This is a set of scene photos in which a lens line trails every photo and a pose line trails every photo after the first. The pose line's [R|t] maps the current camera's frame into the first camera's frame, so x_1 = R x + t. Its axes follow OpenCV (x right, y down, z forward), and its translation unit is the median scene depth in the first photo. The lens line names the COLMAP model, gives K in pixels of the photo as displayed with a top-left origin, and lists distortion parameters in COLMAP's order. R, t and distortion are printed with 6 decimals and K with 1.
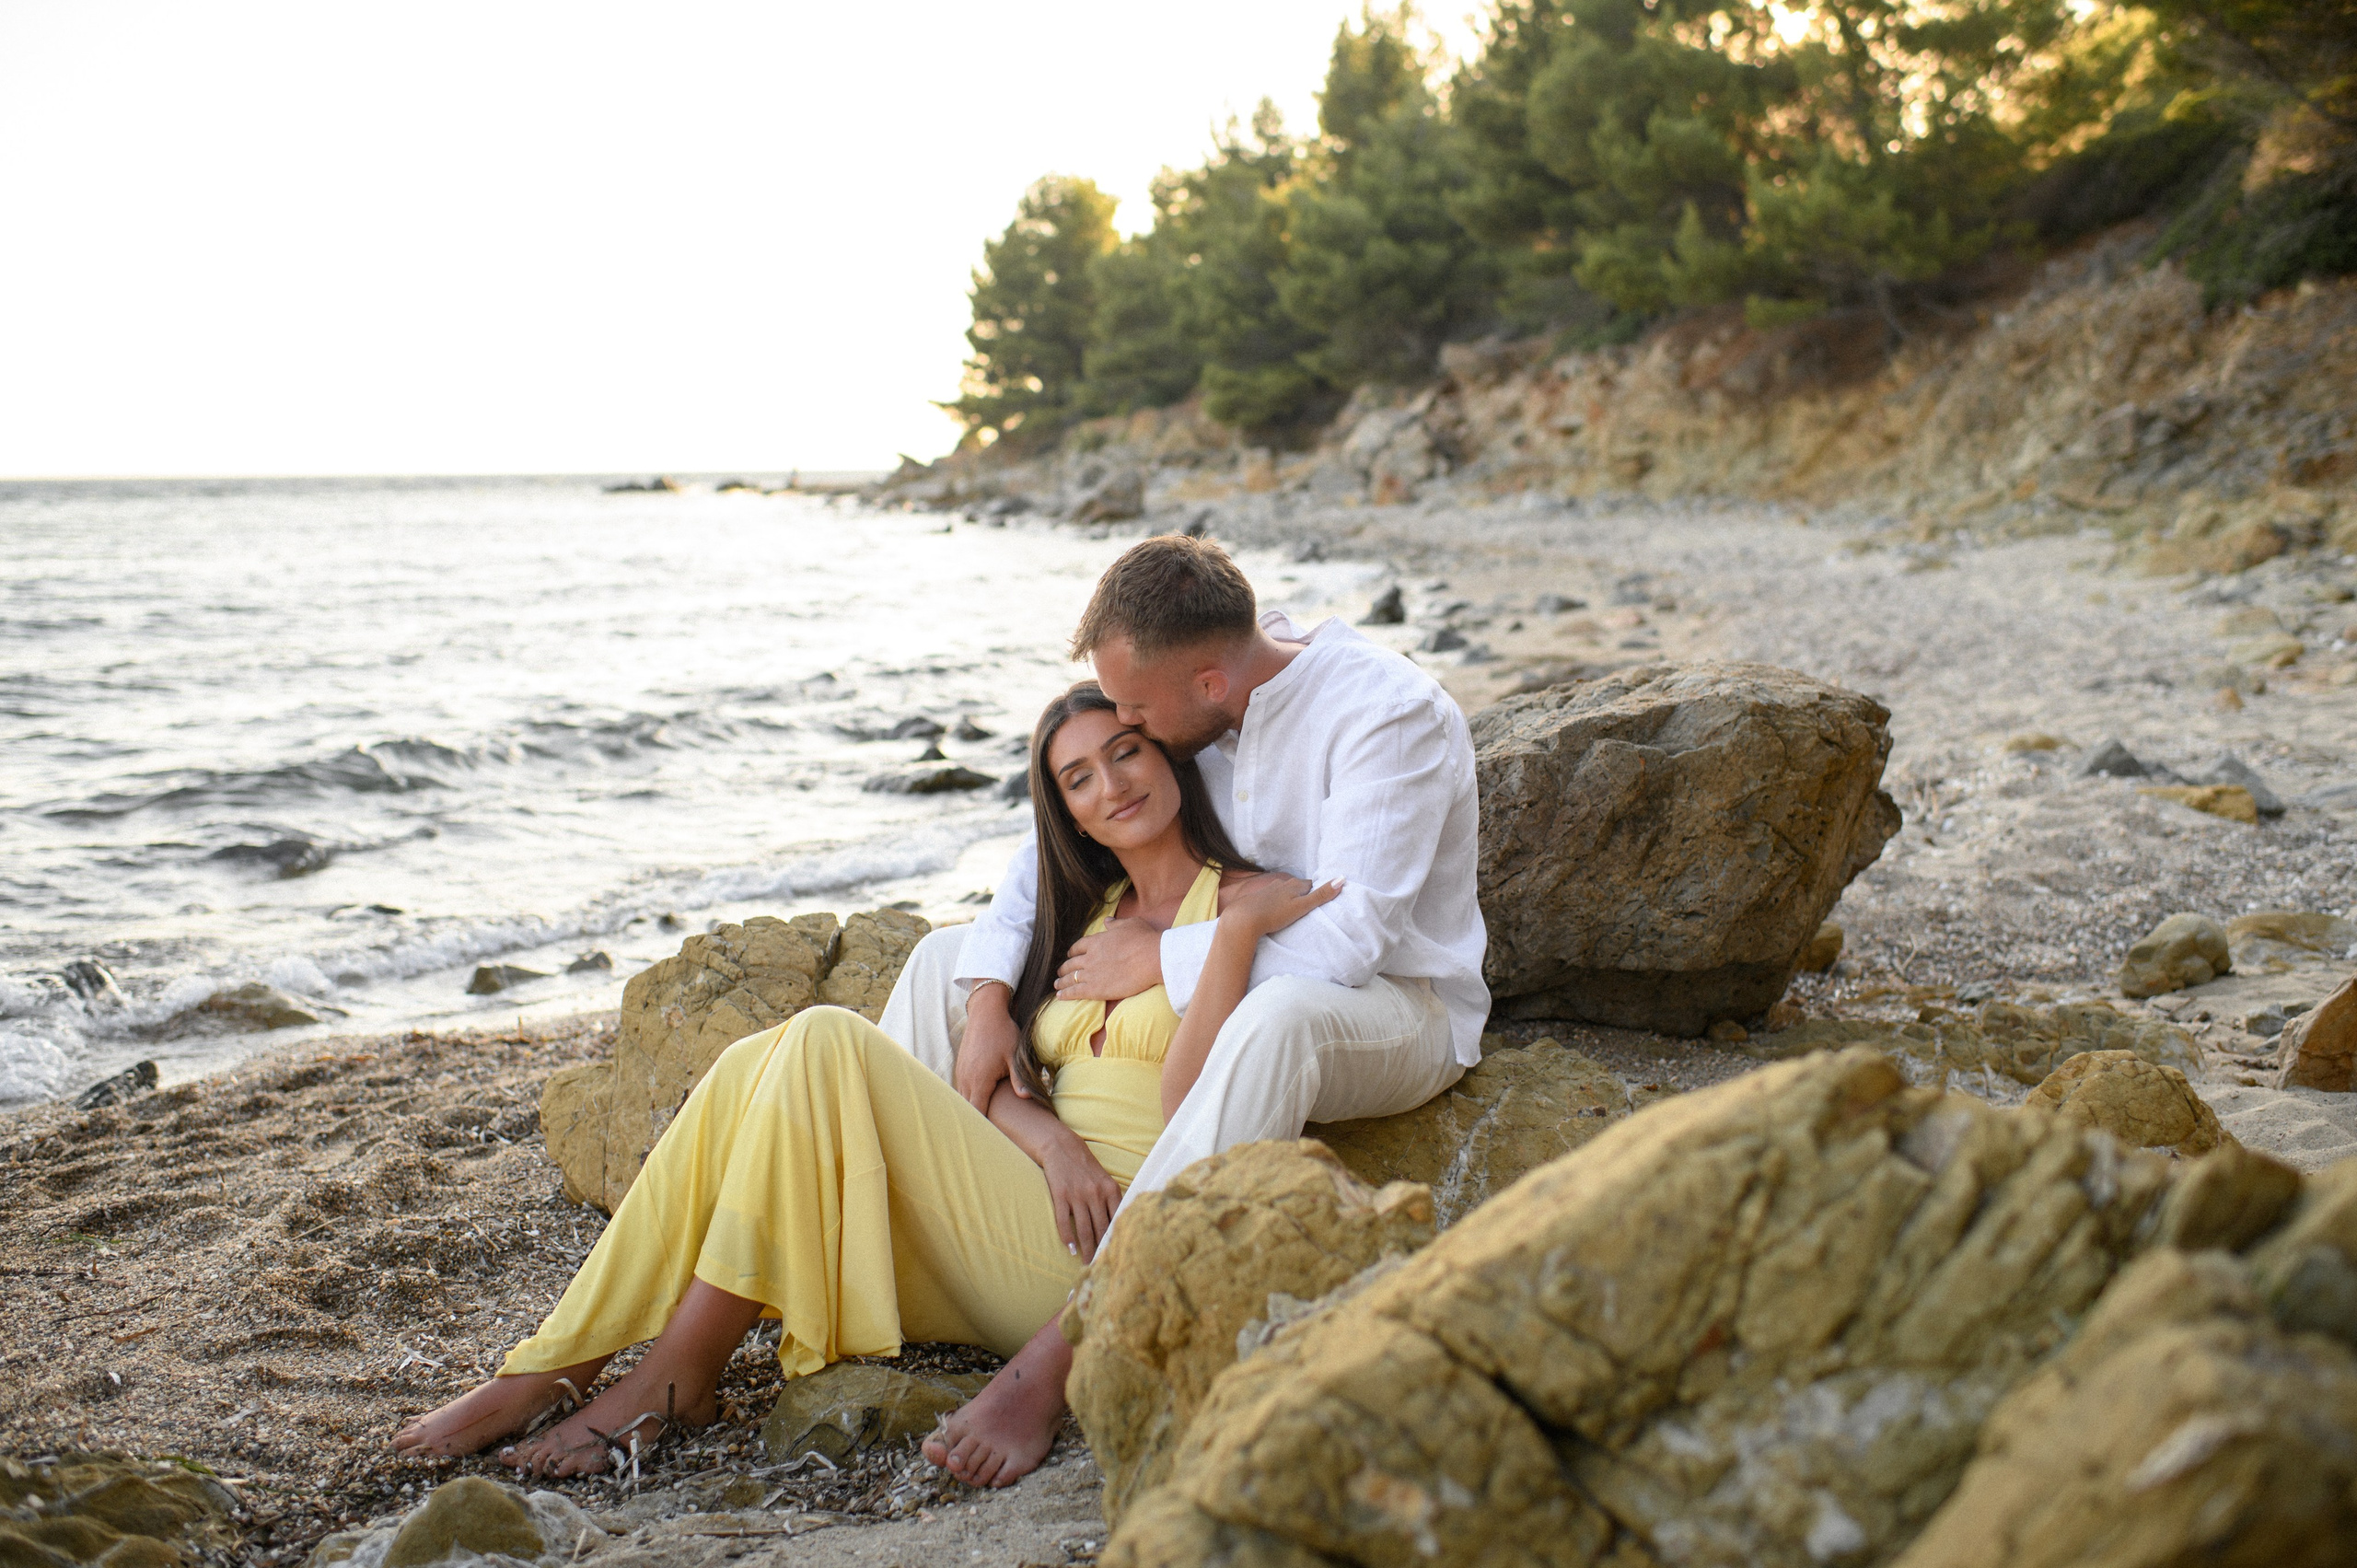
lens RADIAL K [[2390.9, 0, 1178.5], [0, 2390.9, 784.0], [0, 0, 1]] dist [-0.091954, -0.007289]
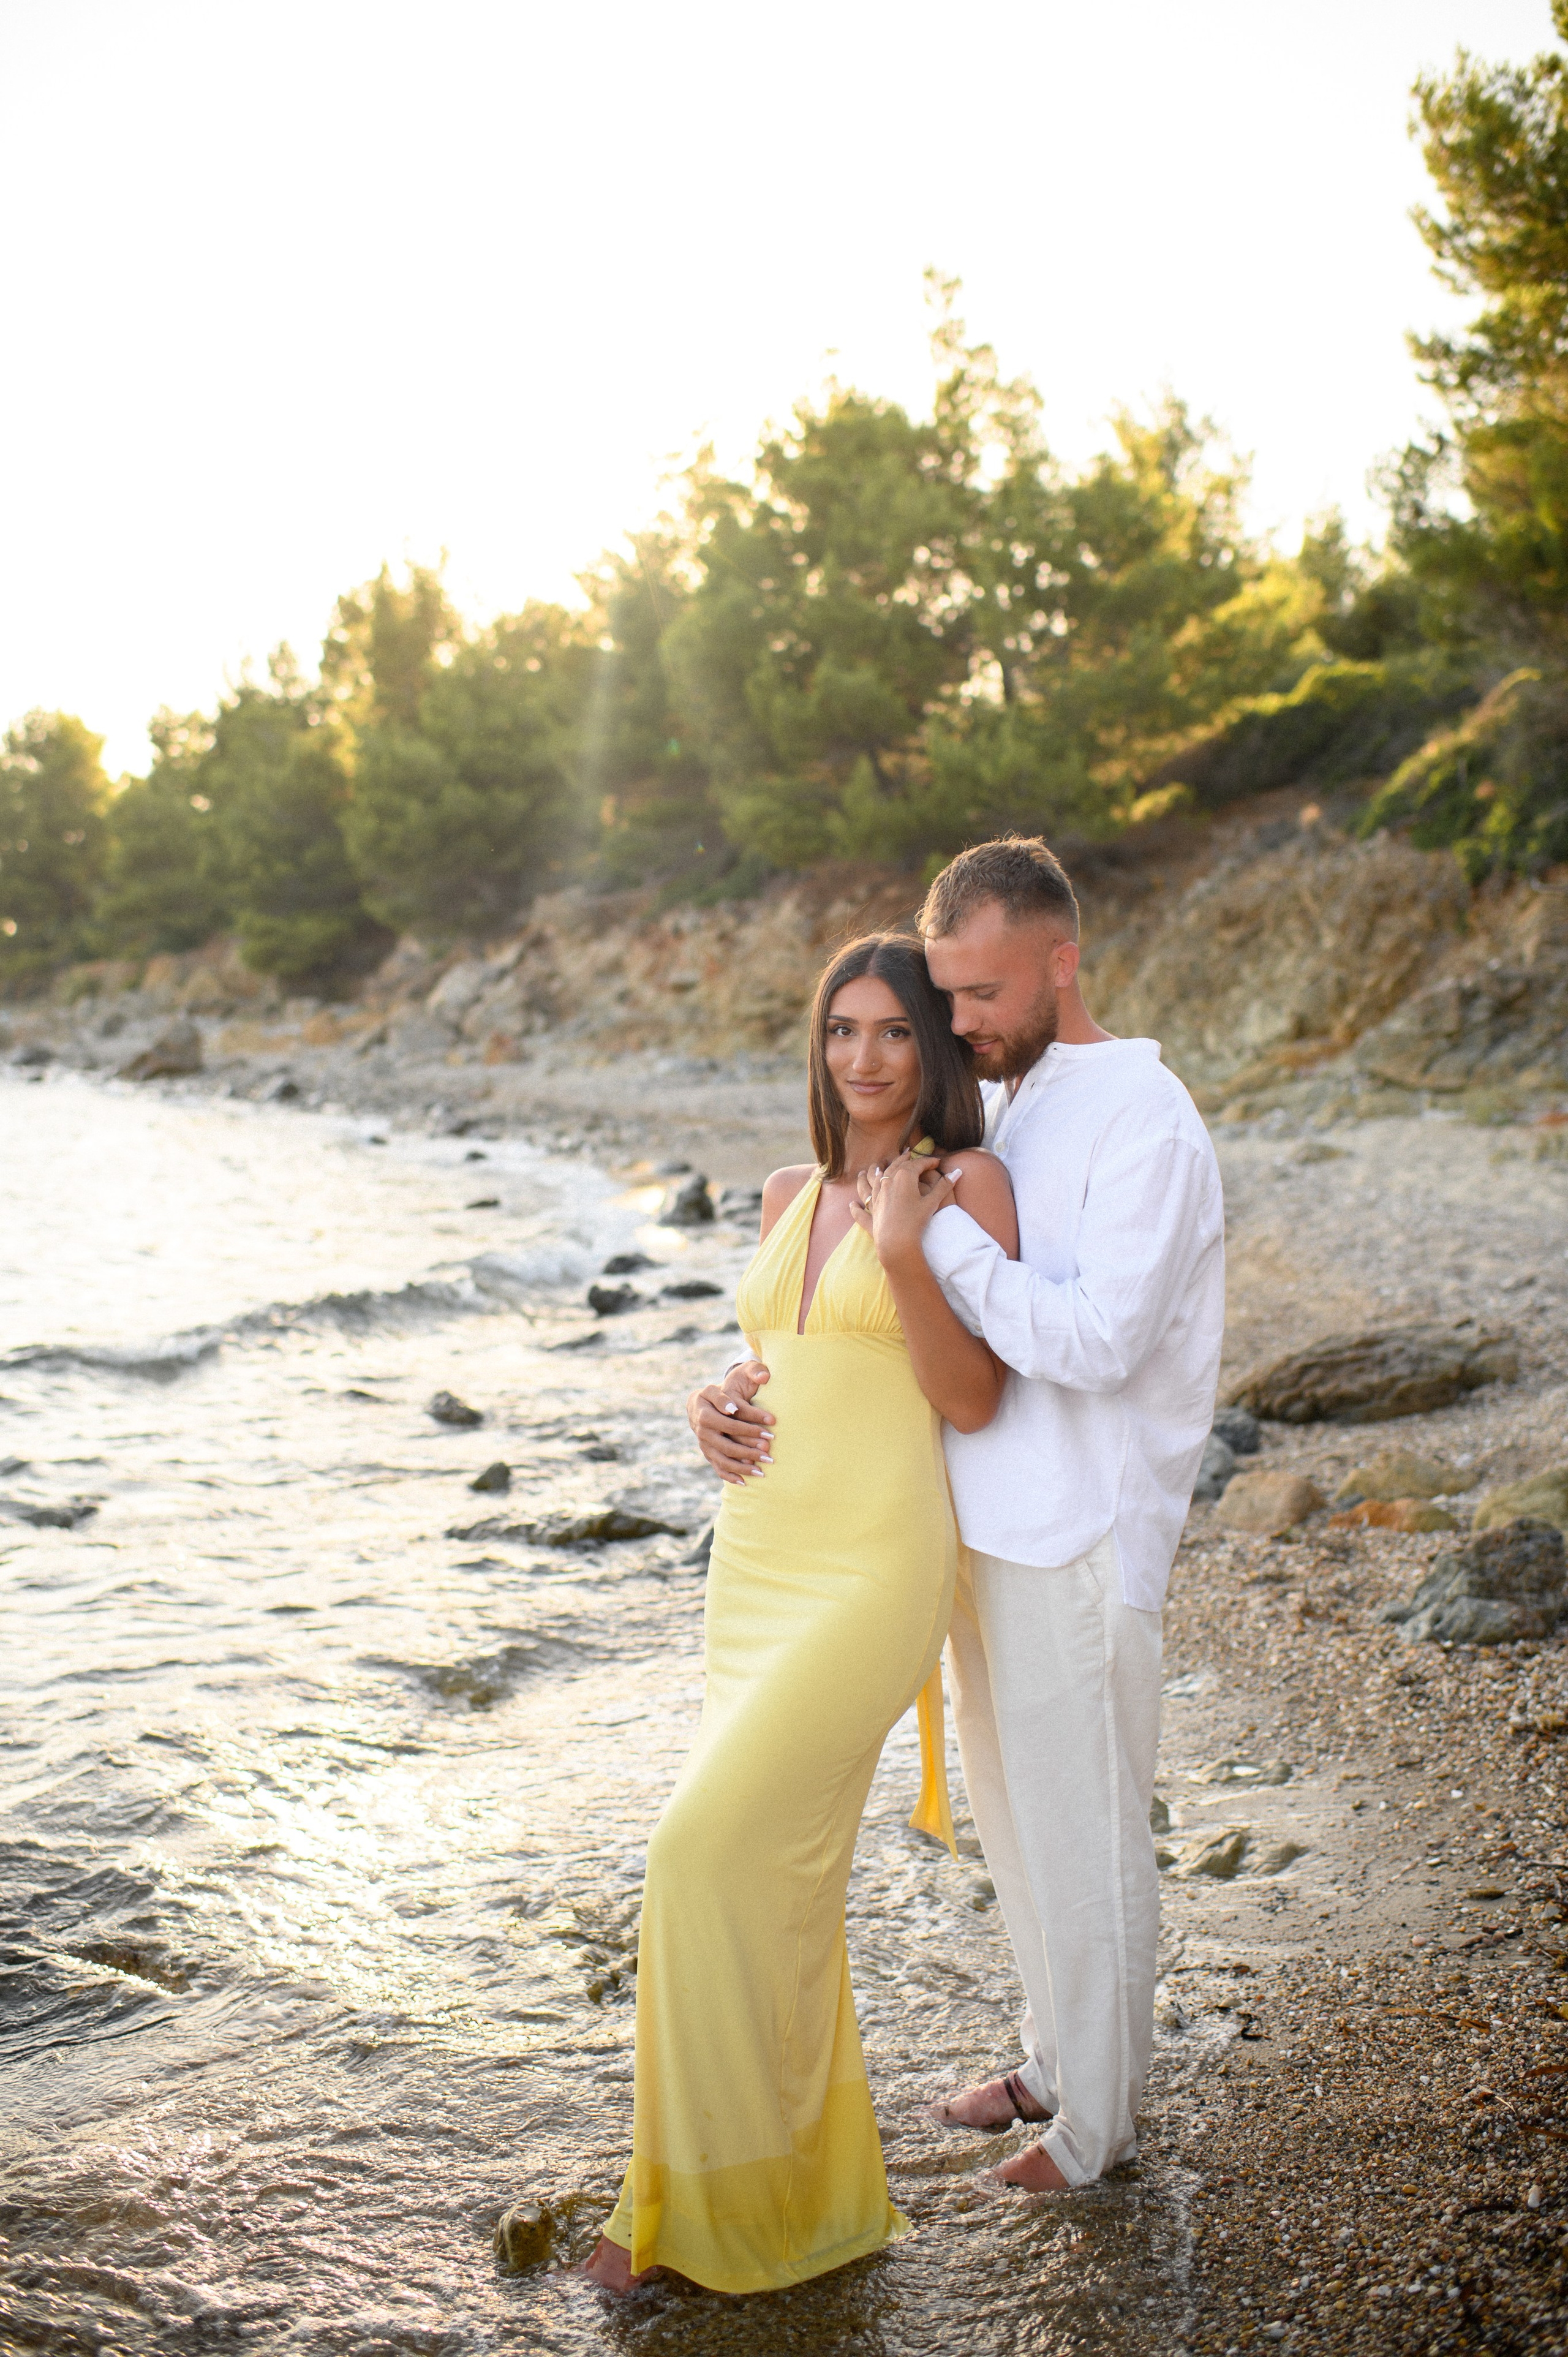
lens RADIAL K [[2320.0, 0, 784.0], [0, 2320.0, 1178.5], [0, 0, 1]] dist [-0.129756, 0.144468]
pose [[0.959007, -0.010267, 0.283196, -0.059969], [0.026890, 0.998131, -0.054876, -0.016884], [-0.282104, 0.060242, 0.957491, 0.085022]]
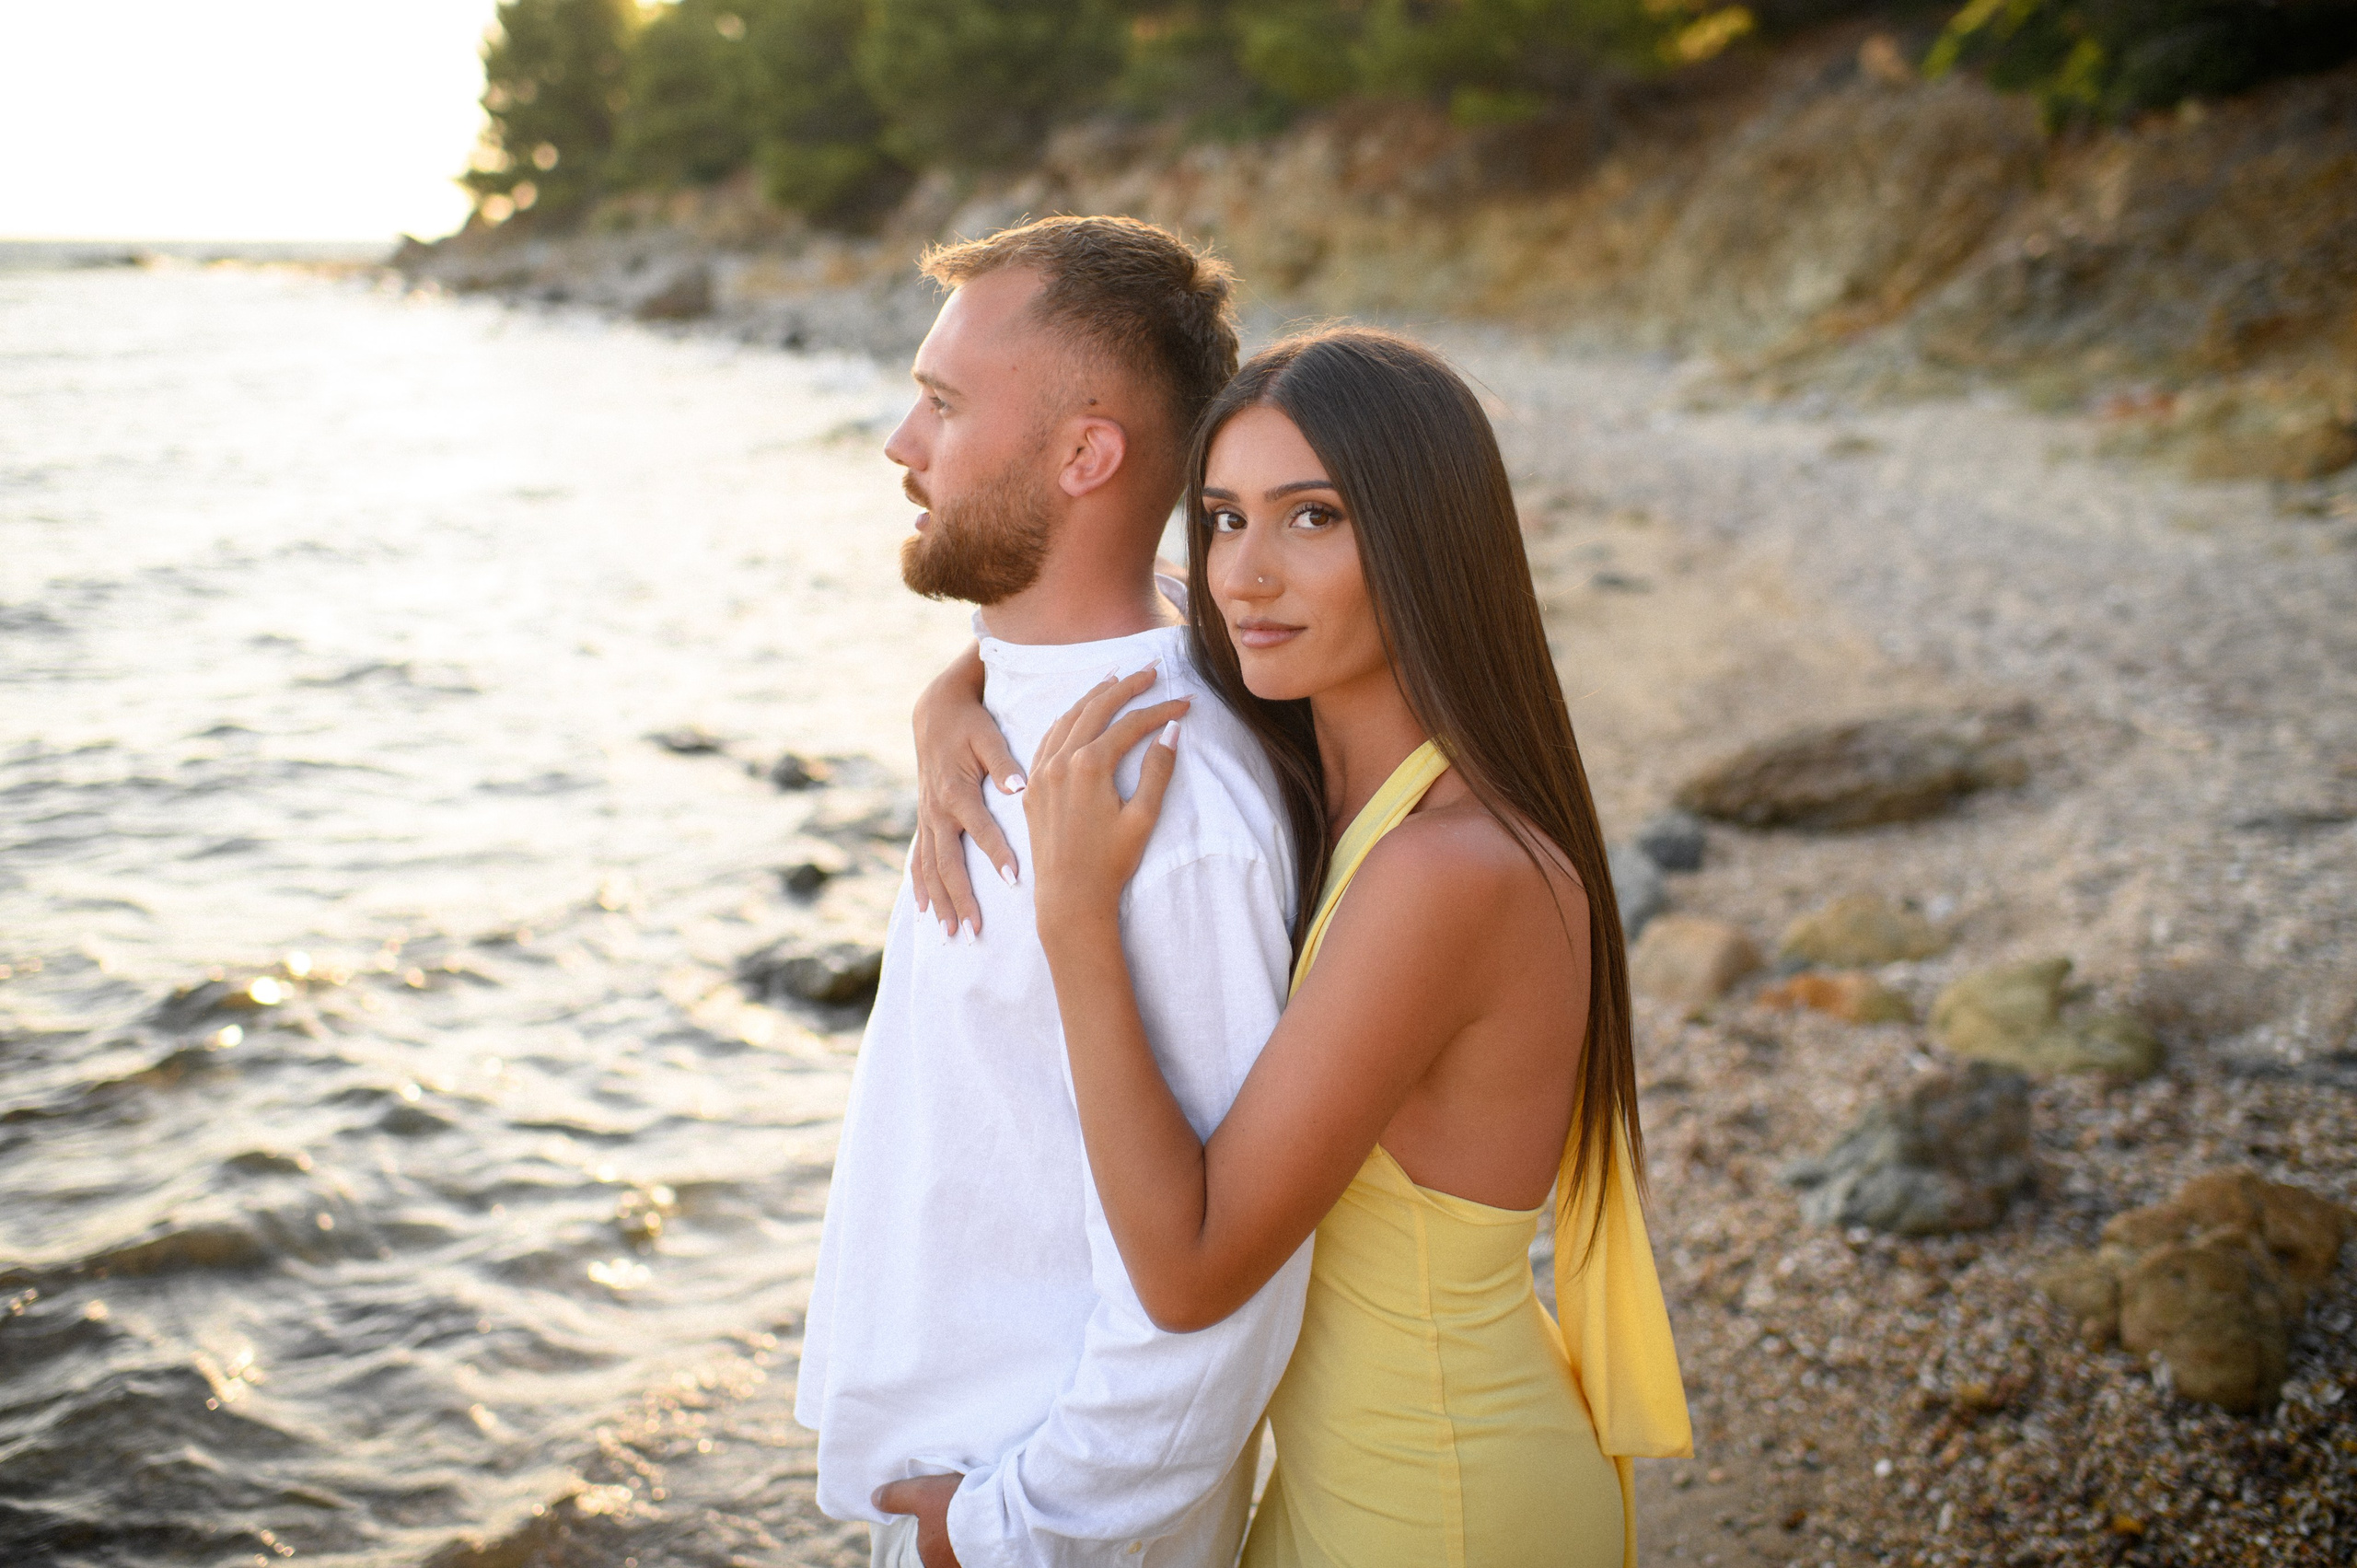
lens RADIAL K [[2320.1, 0, 1178.5], [0, 2320.1, 784.0], [0, 0, 1]] dist [-0.129756, 0.144468]
pose [[0.977119, -0.036136, 0.209601, -0.037476], [0.014554, 0.994511, 0.103612, -0.026438], [-0.212195, -0.098191, 0.972282, 0.110719]]
